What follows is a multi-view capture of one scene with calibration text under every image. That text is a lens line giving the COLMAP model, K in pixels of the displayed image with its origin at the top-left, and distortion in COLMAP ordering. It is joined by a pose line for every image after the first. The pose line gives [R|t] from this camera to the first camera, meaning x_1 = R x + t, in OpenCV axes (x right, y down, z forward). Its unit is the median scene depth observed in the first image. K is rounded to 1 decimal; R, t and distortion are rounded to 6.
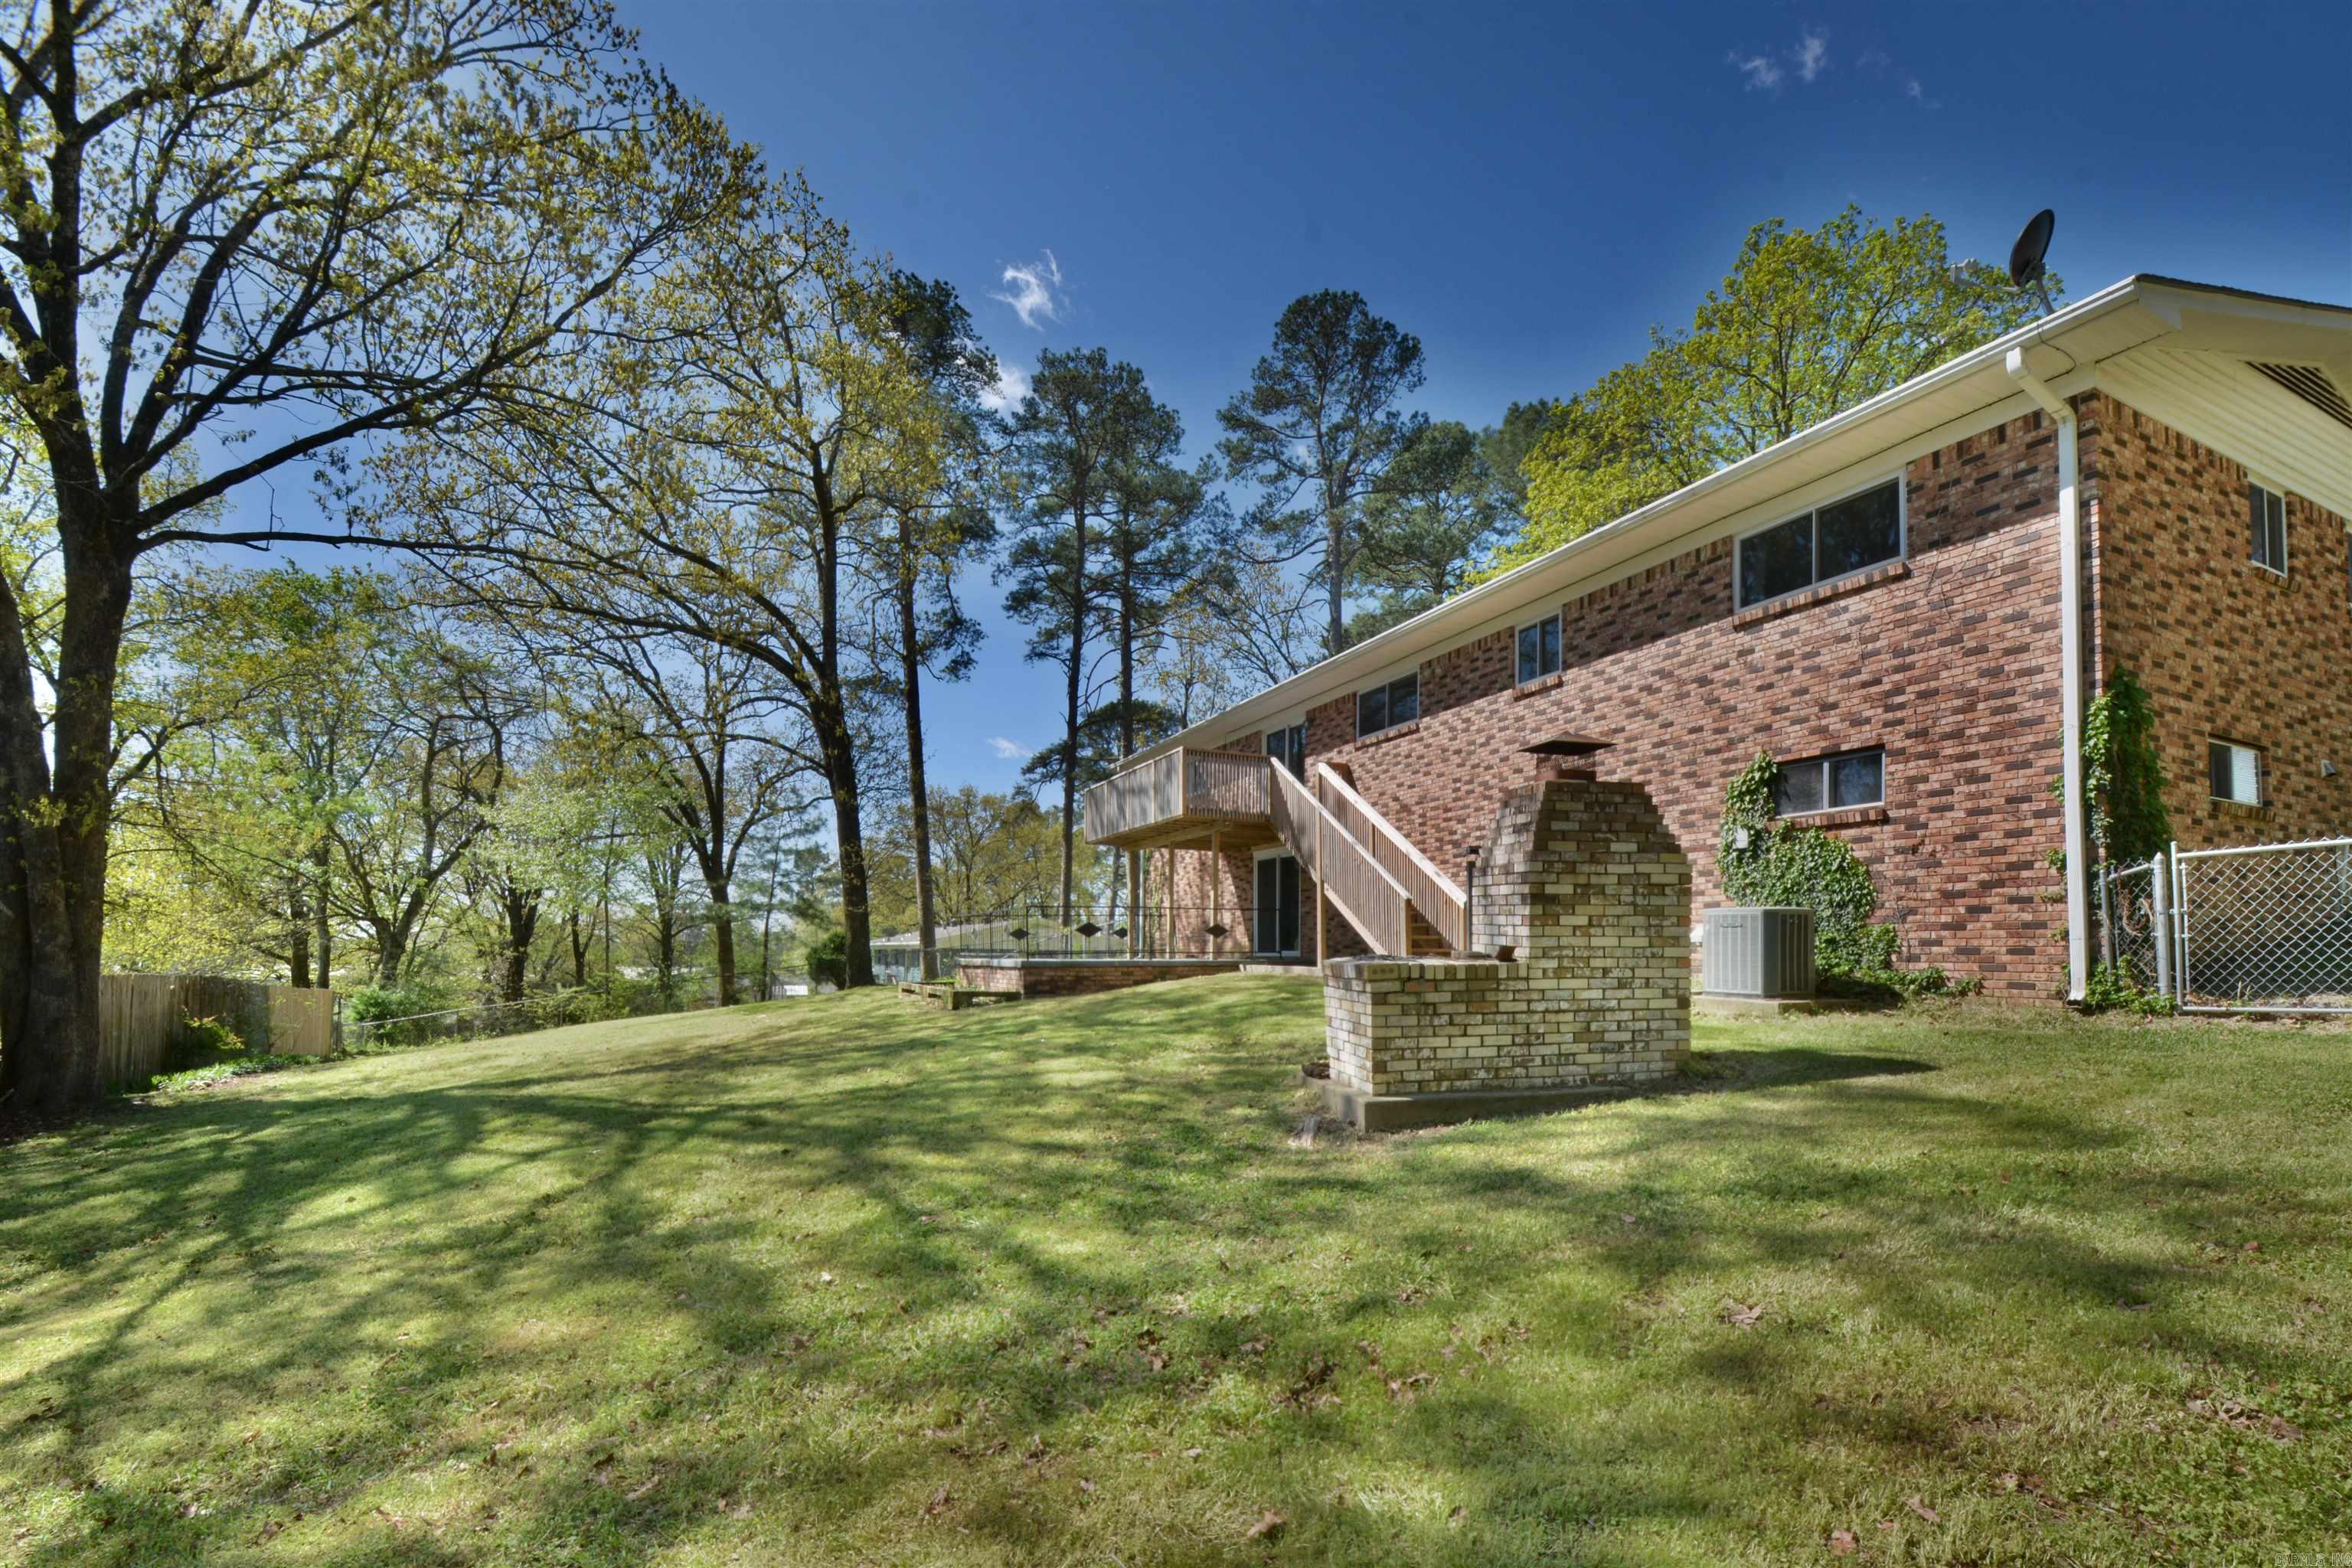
lens RADIAL K [[1024.7, 0, 1219.2], [0, 1024.7, 954.3], [0, 0, 1]] dist [0.022775, -0.032176]
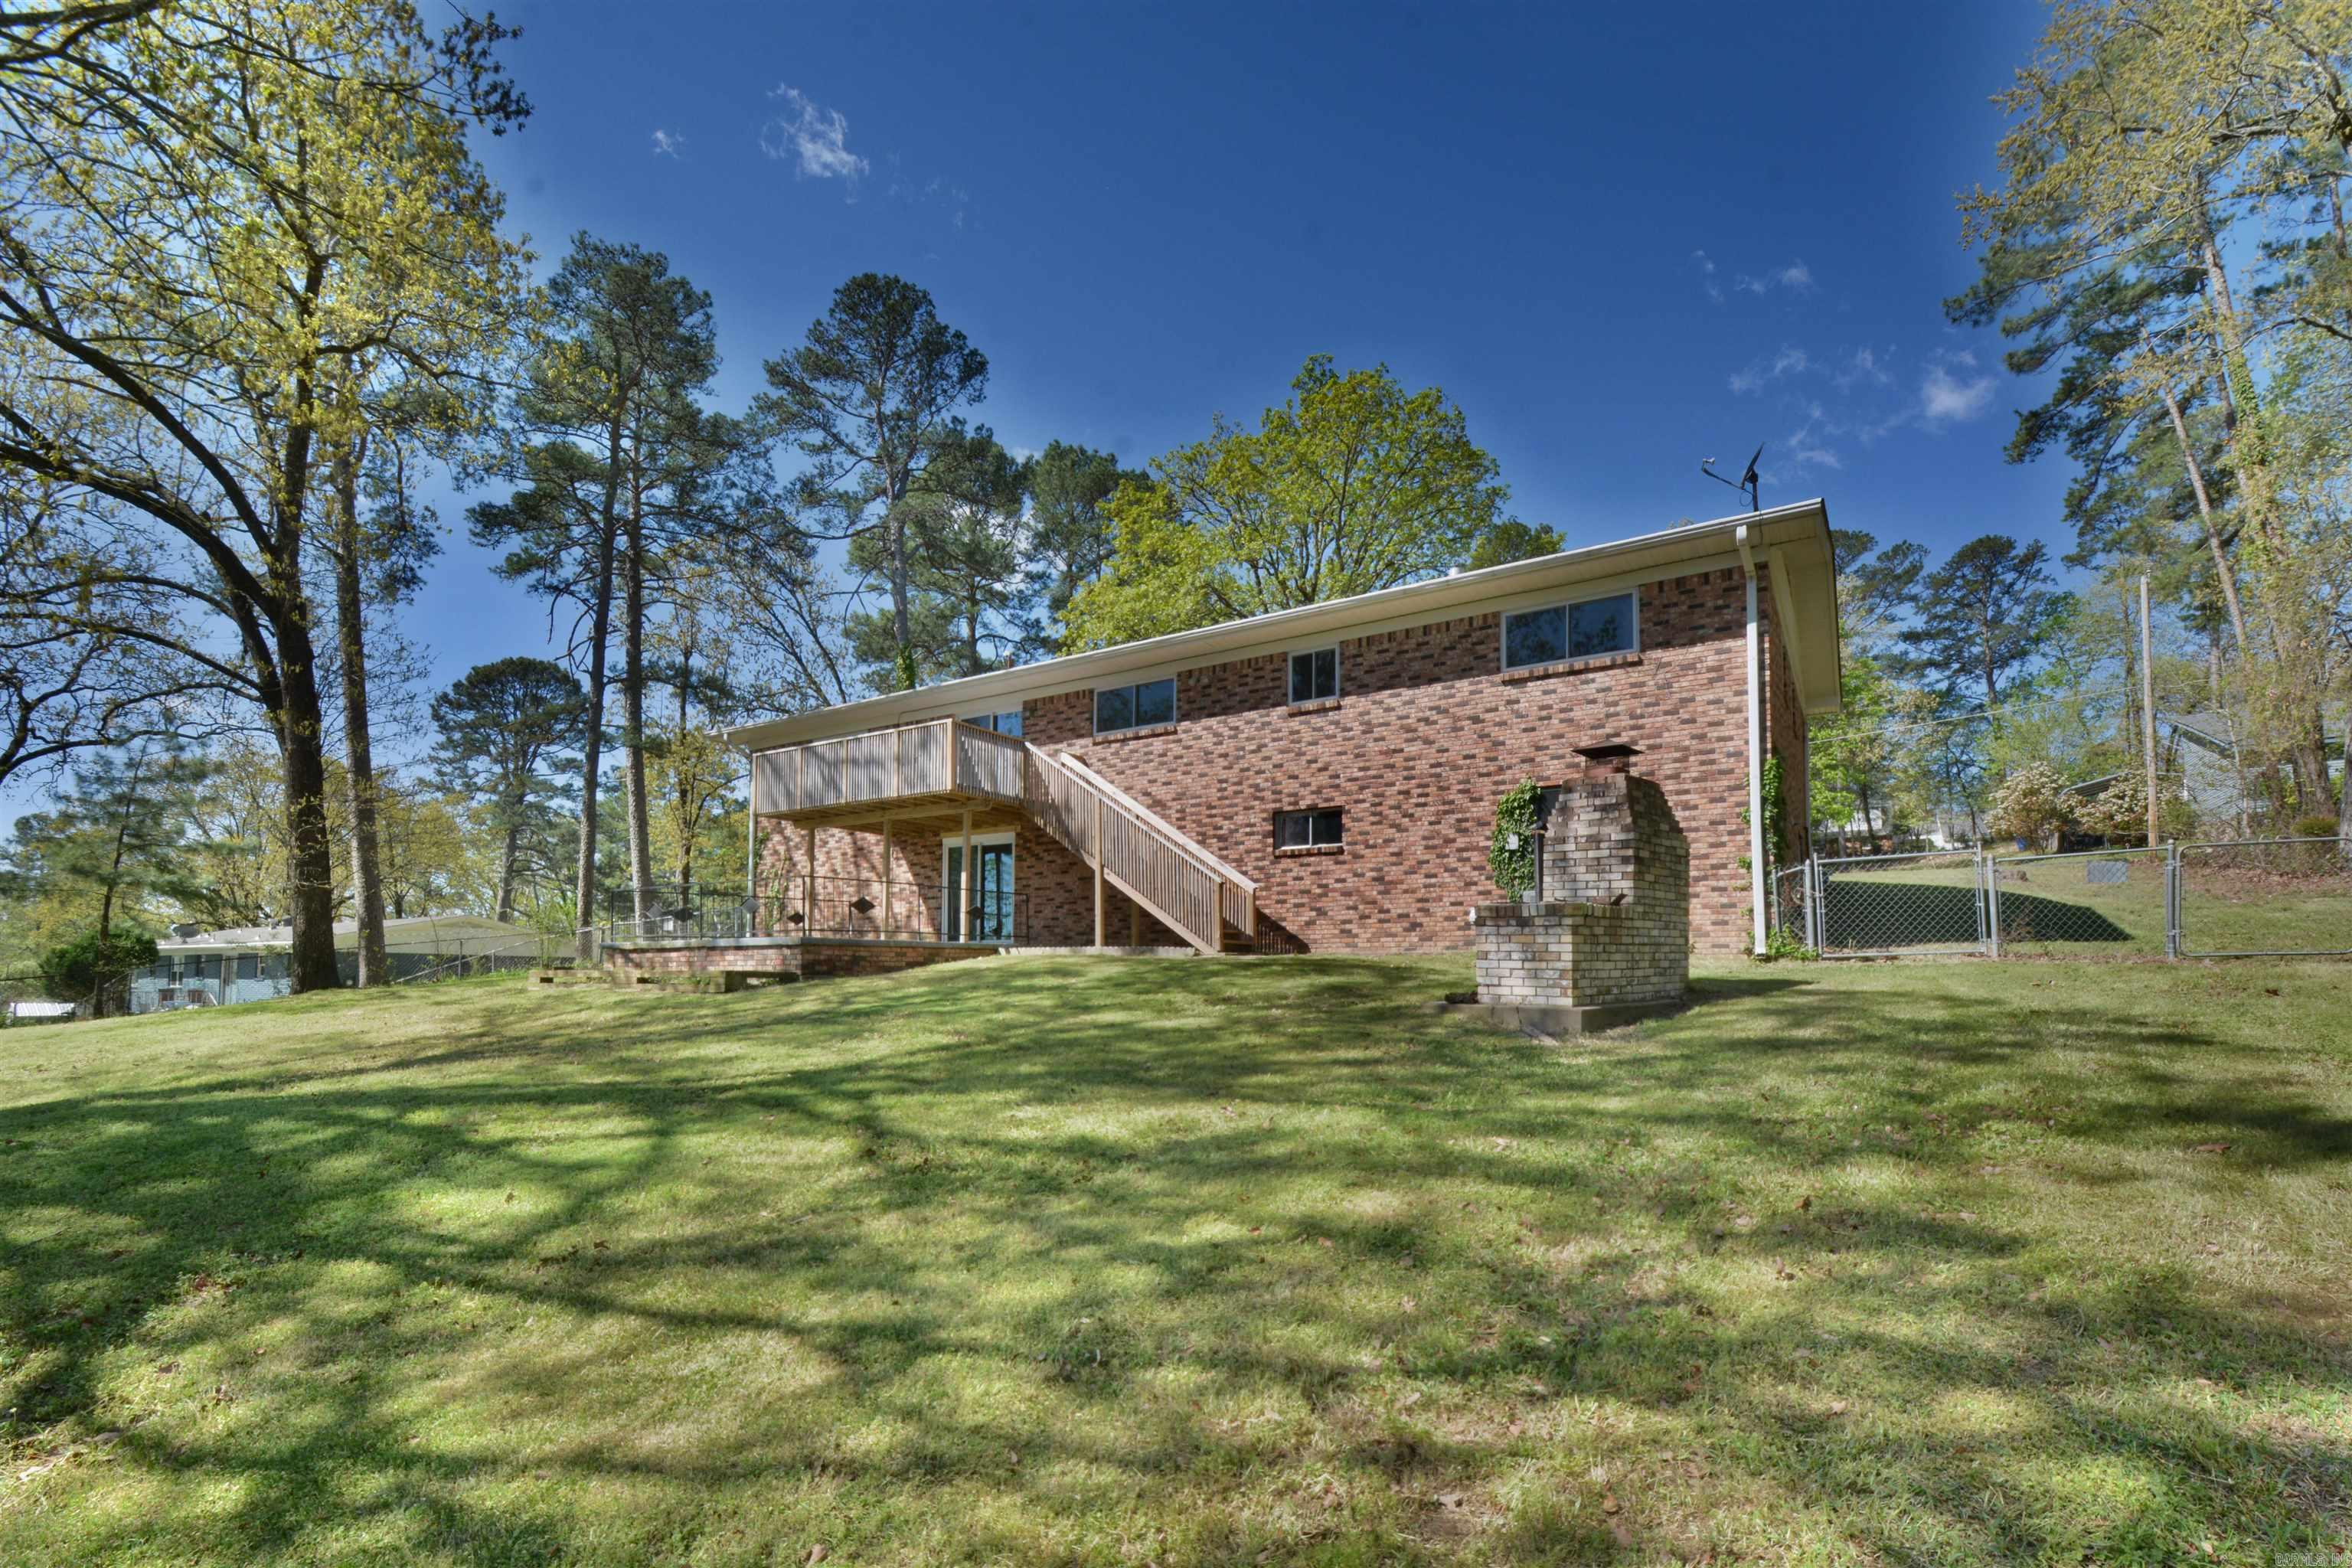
lens RADIAL K [[1024.7, 0, 1219.2], [0, 1024.7, 954.3], [0, 0, 1]] dist [0.022775, -0.032176]
pose [[0.844741, 0.010244, 0.535078, -0.518310], [0.001123, 0.999781, -0.020914, 0.058908], [-0.535175, 0.018268, 0.844544, 0.094972]]
